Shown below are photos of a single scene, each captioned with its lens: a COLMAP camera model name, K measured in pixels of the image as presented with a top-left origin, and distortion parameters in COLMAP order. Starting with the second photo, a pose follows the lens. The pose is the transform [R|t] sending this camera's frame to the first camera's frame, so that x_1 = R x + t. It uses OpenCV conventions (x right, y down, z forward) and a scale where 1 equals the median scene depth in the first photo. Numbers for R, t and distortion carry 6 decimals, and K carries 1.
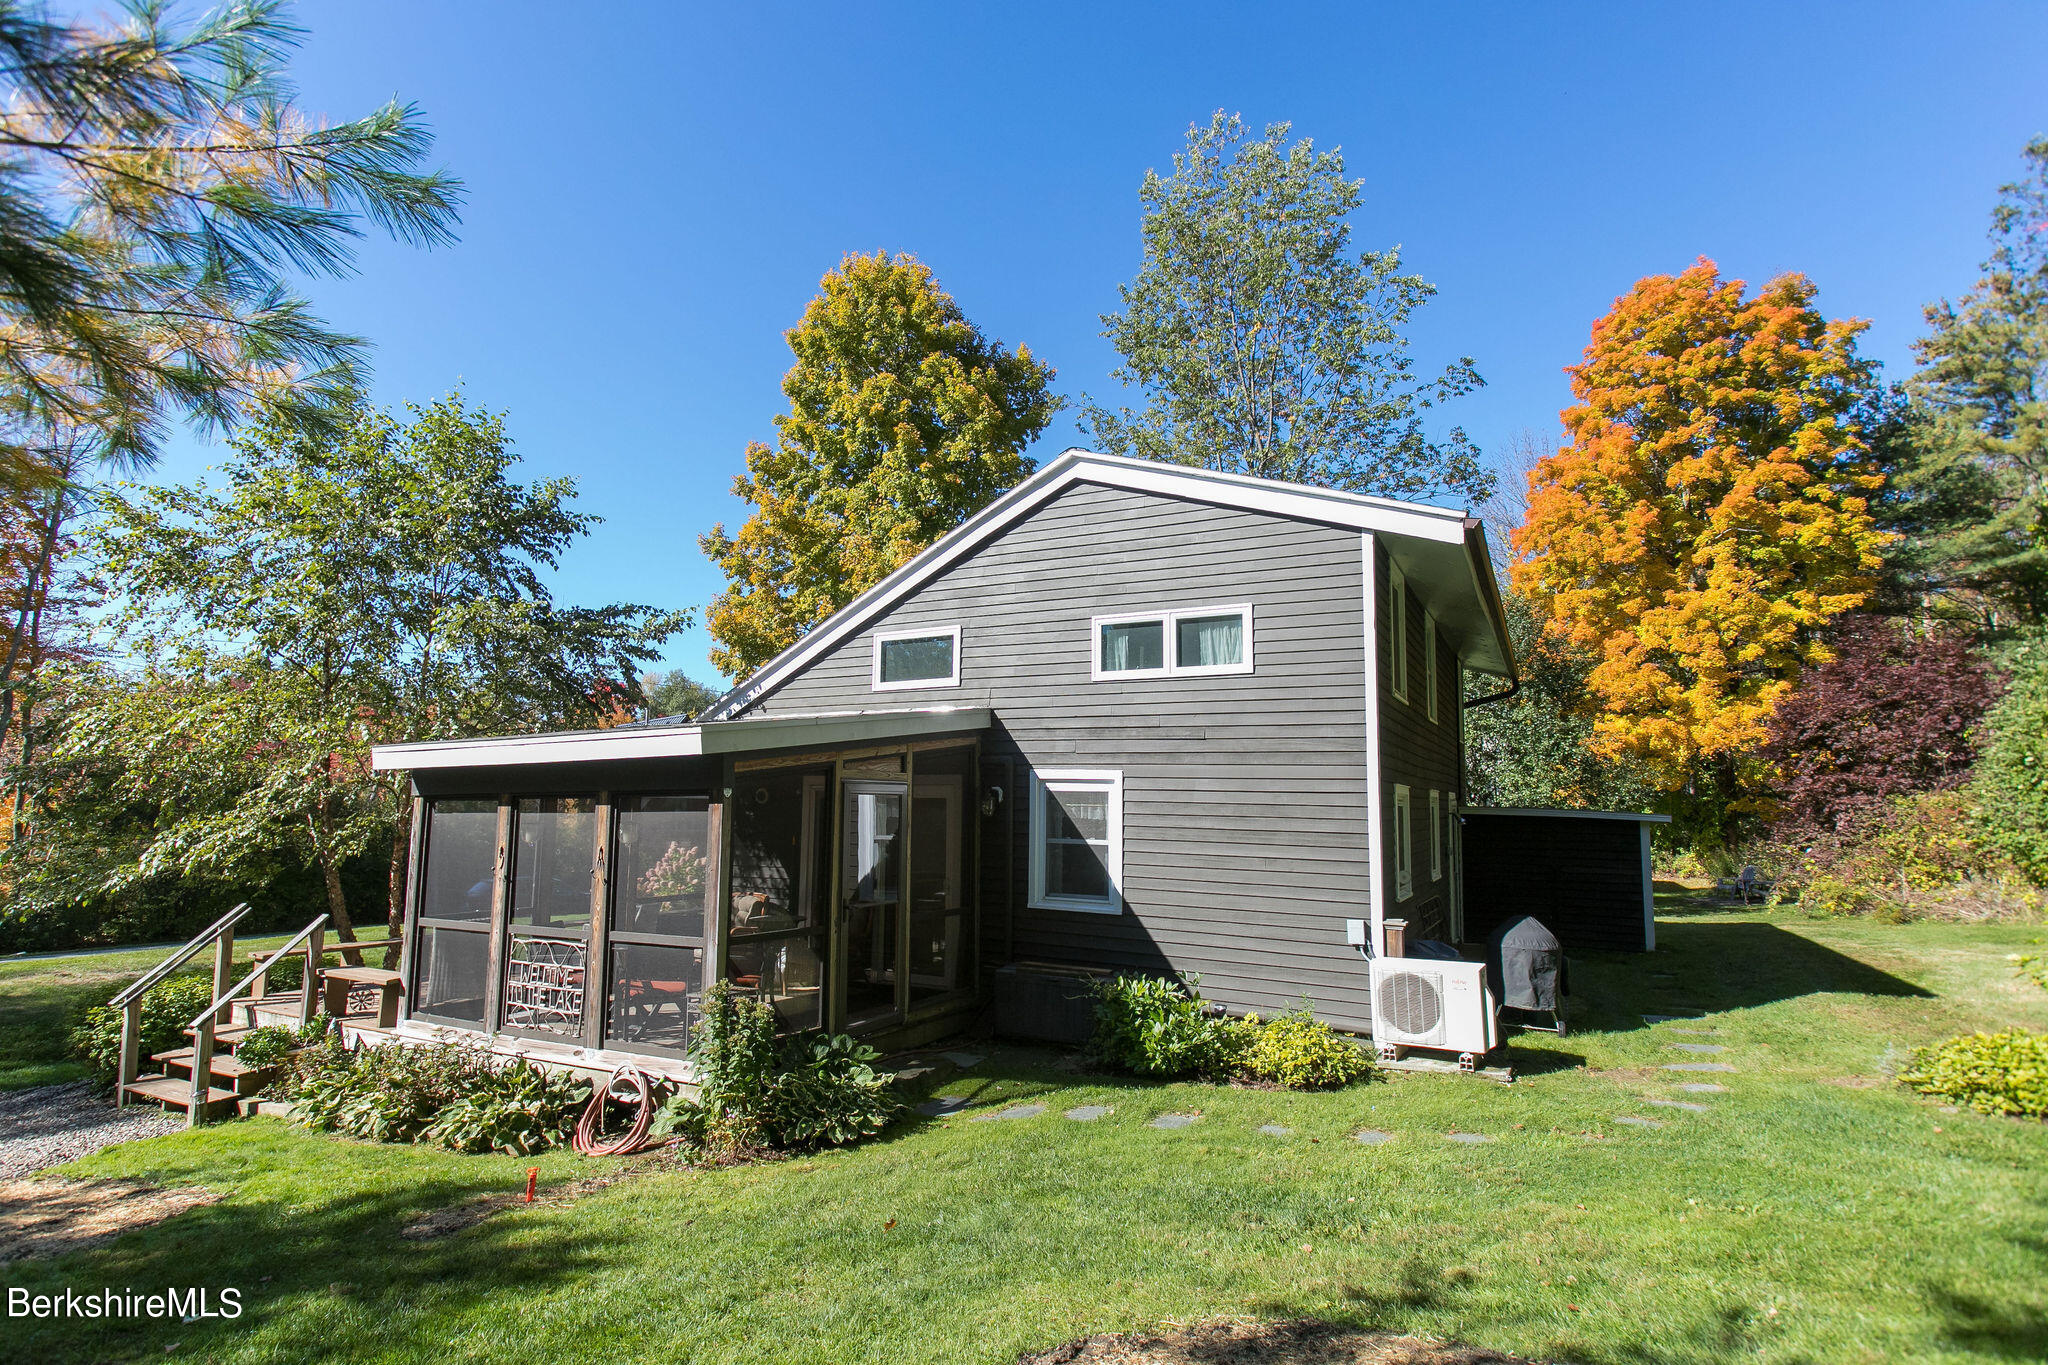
lens RADIAL K [[1044.1, 0, 1030.6], [0, 1044.1, 682.2], [0, 0, 1]] dist [0.003868, 0.002328]
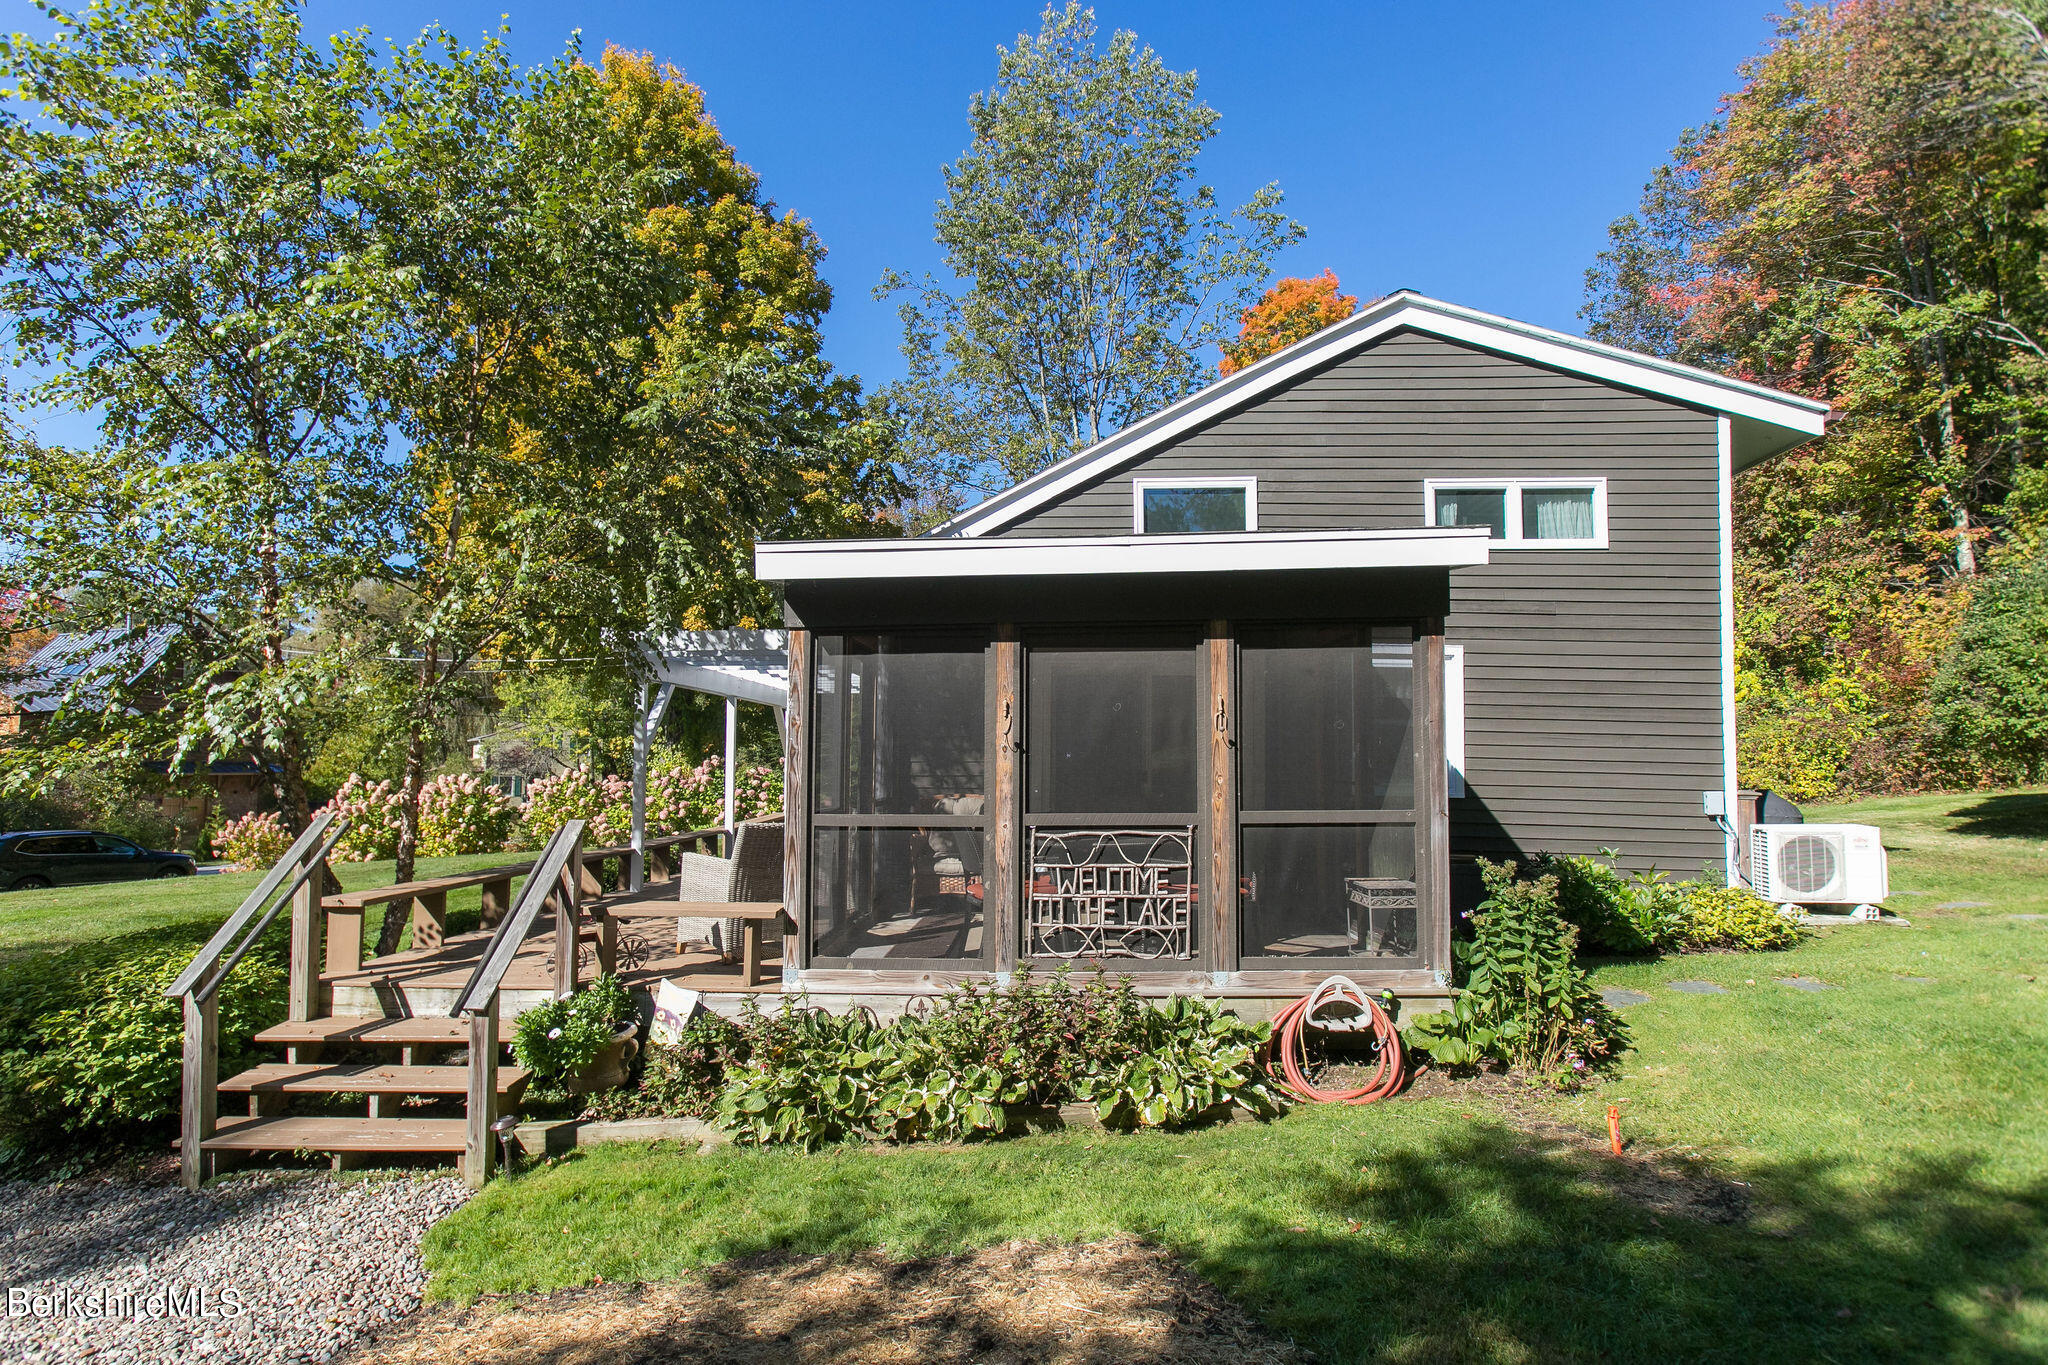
lens RADIAL K [[1044.1, 0, 1024.3], [0, 1044.1, 689.5], [0, 0, 1]] dist [0.003868, 0.002328]
pose [[0.903343, 0.023576, 0.428271, -0.730729], [-0.047253, 0.997881, 0.044737, 0.109877], [-0.426309, -0.060650, 0.902542, 0.353377]]
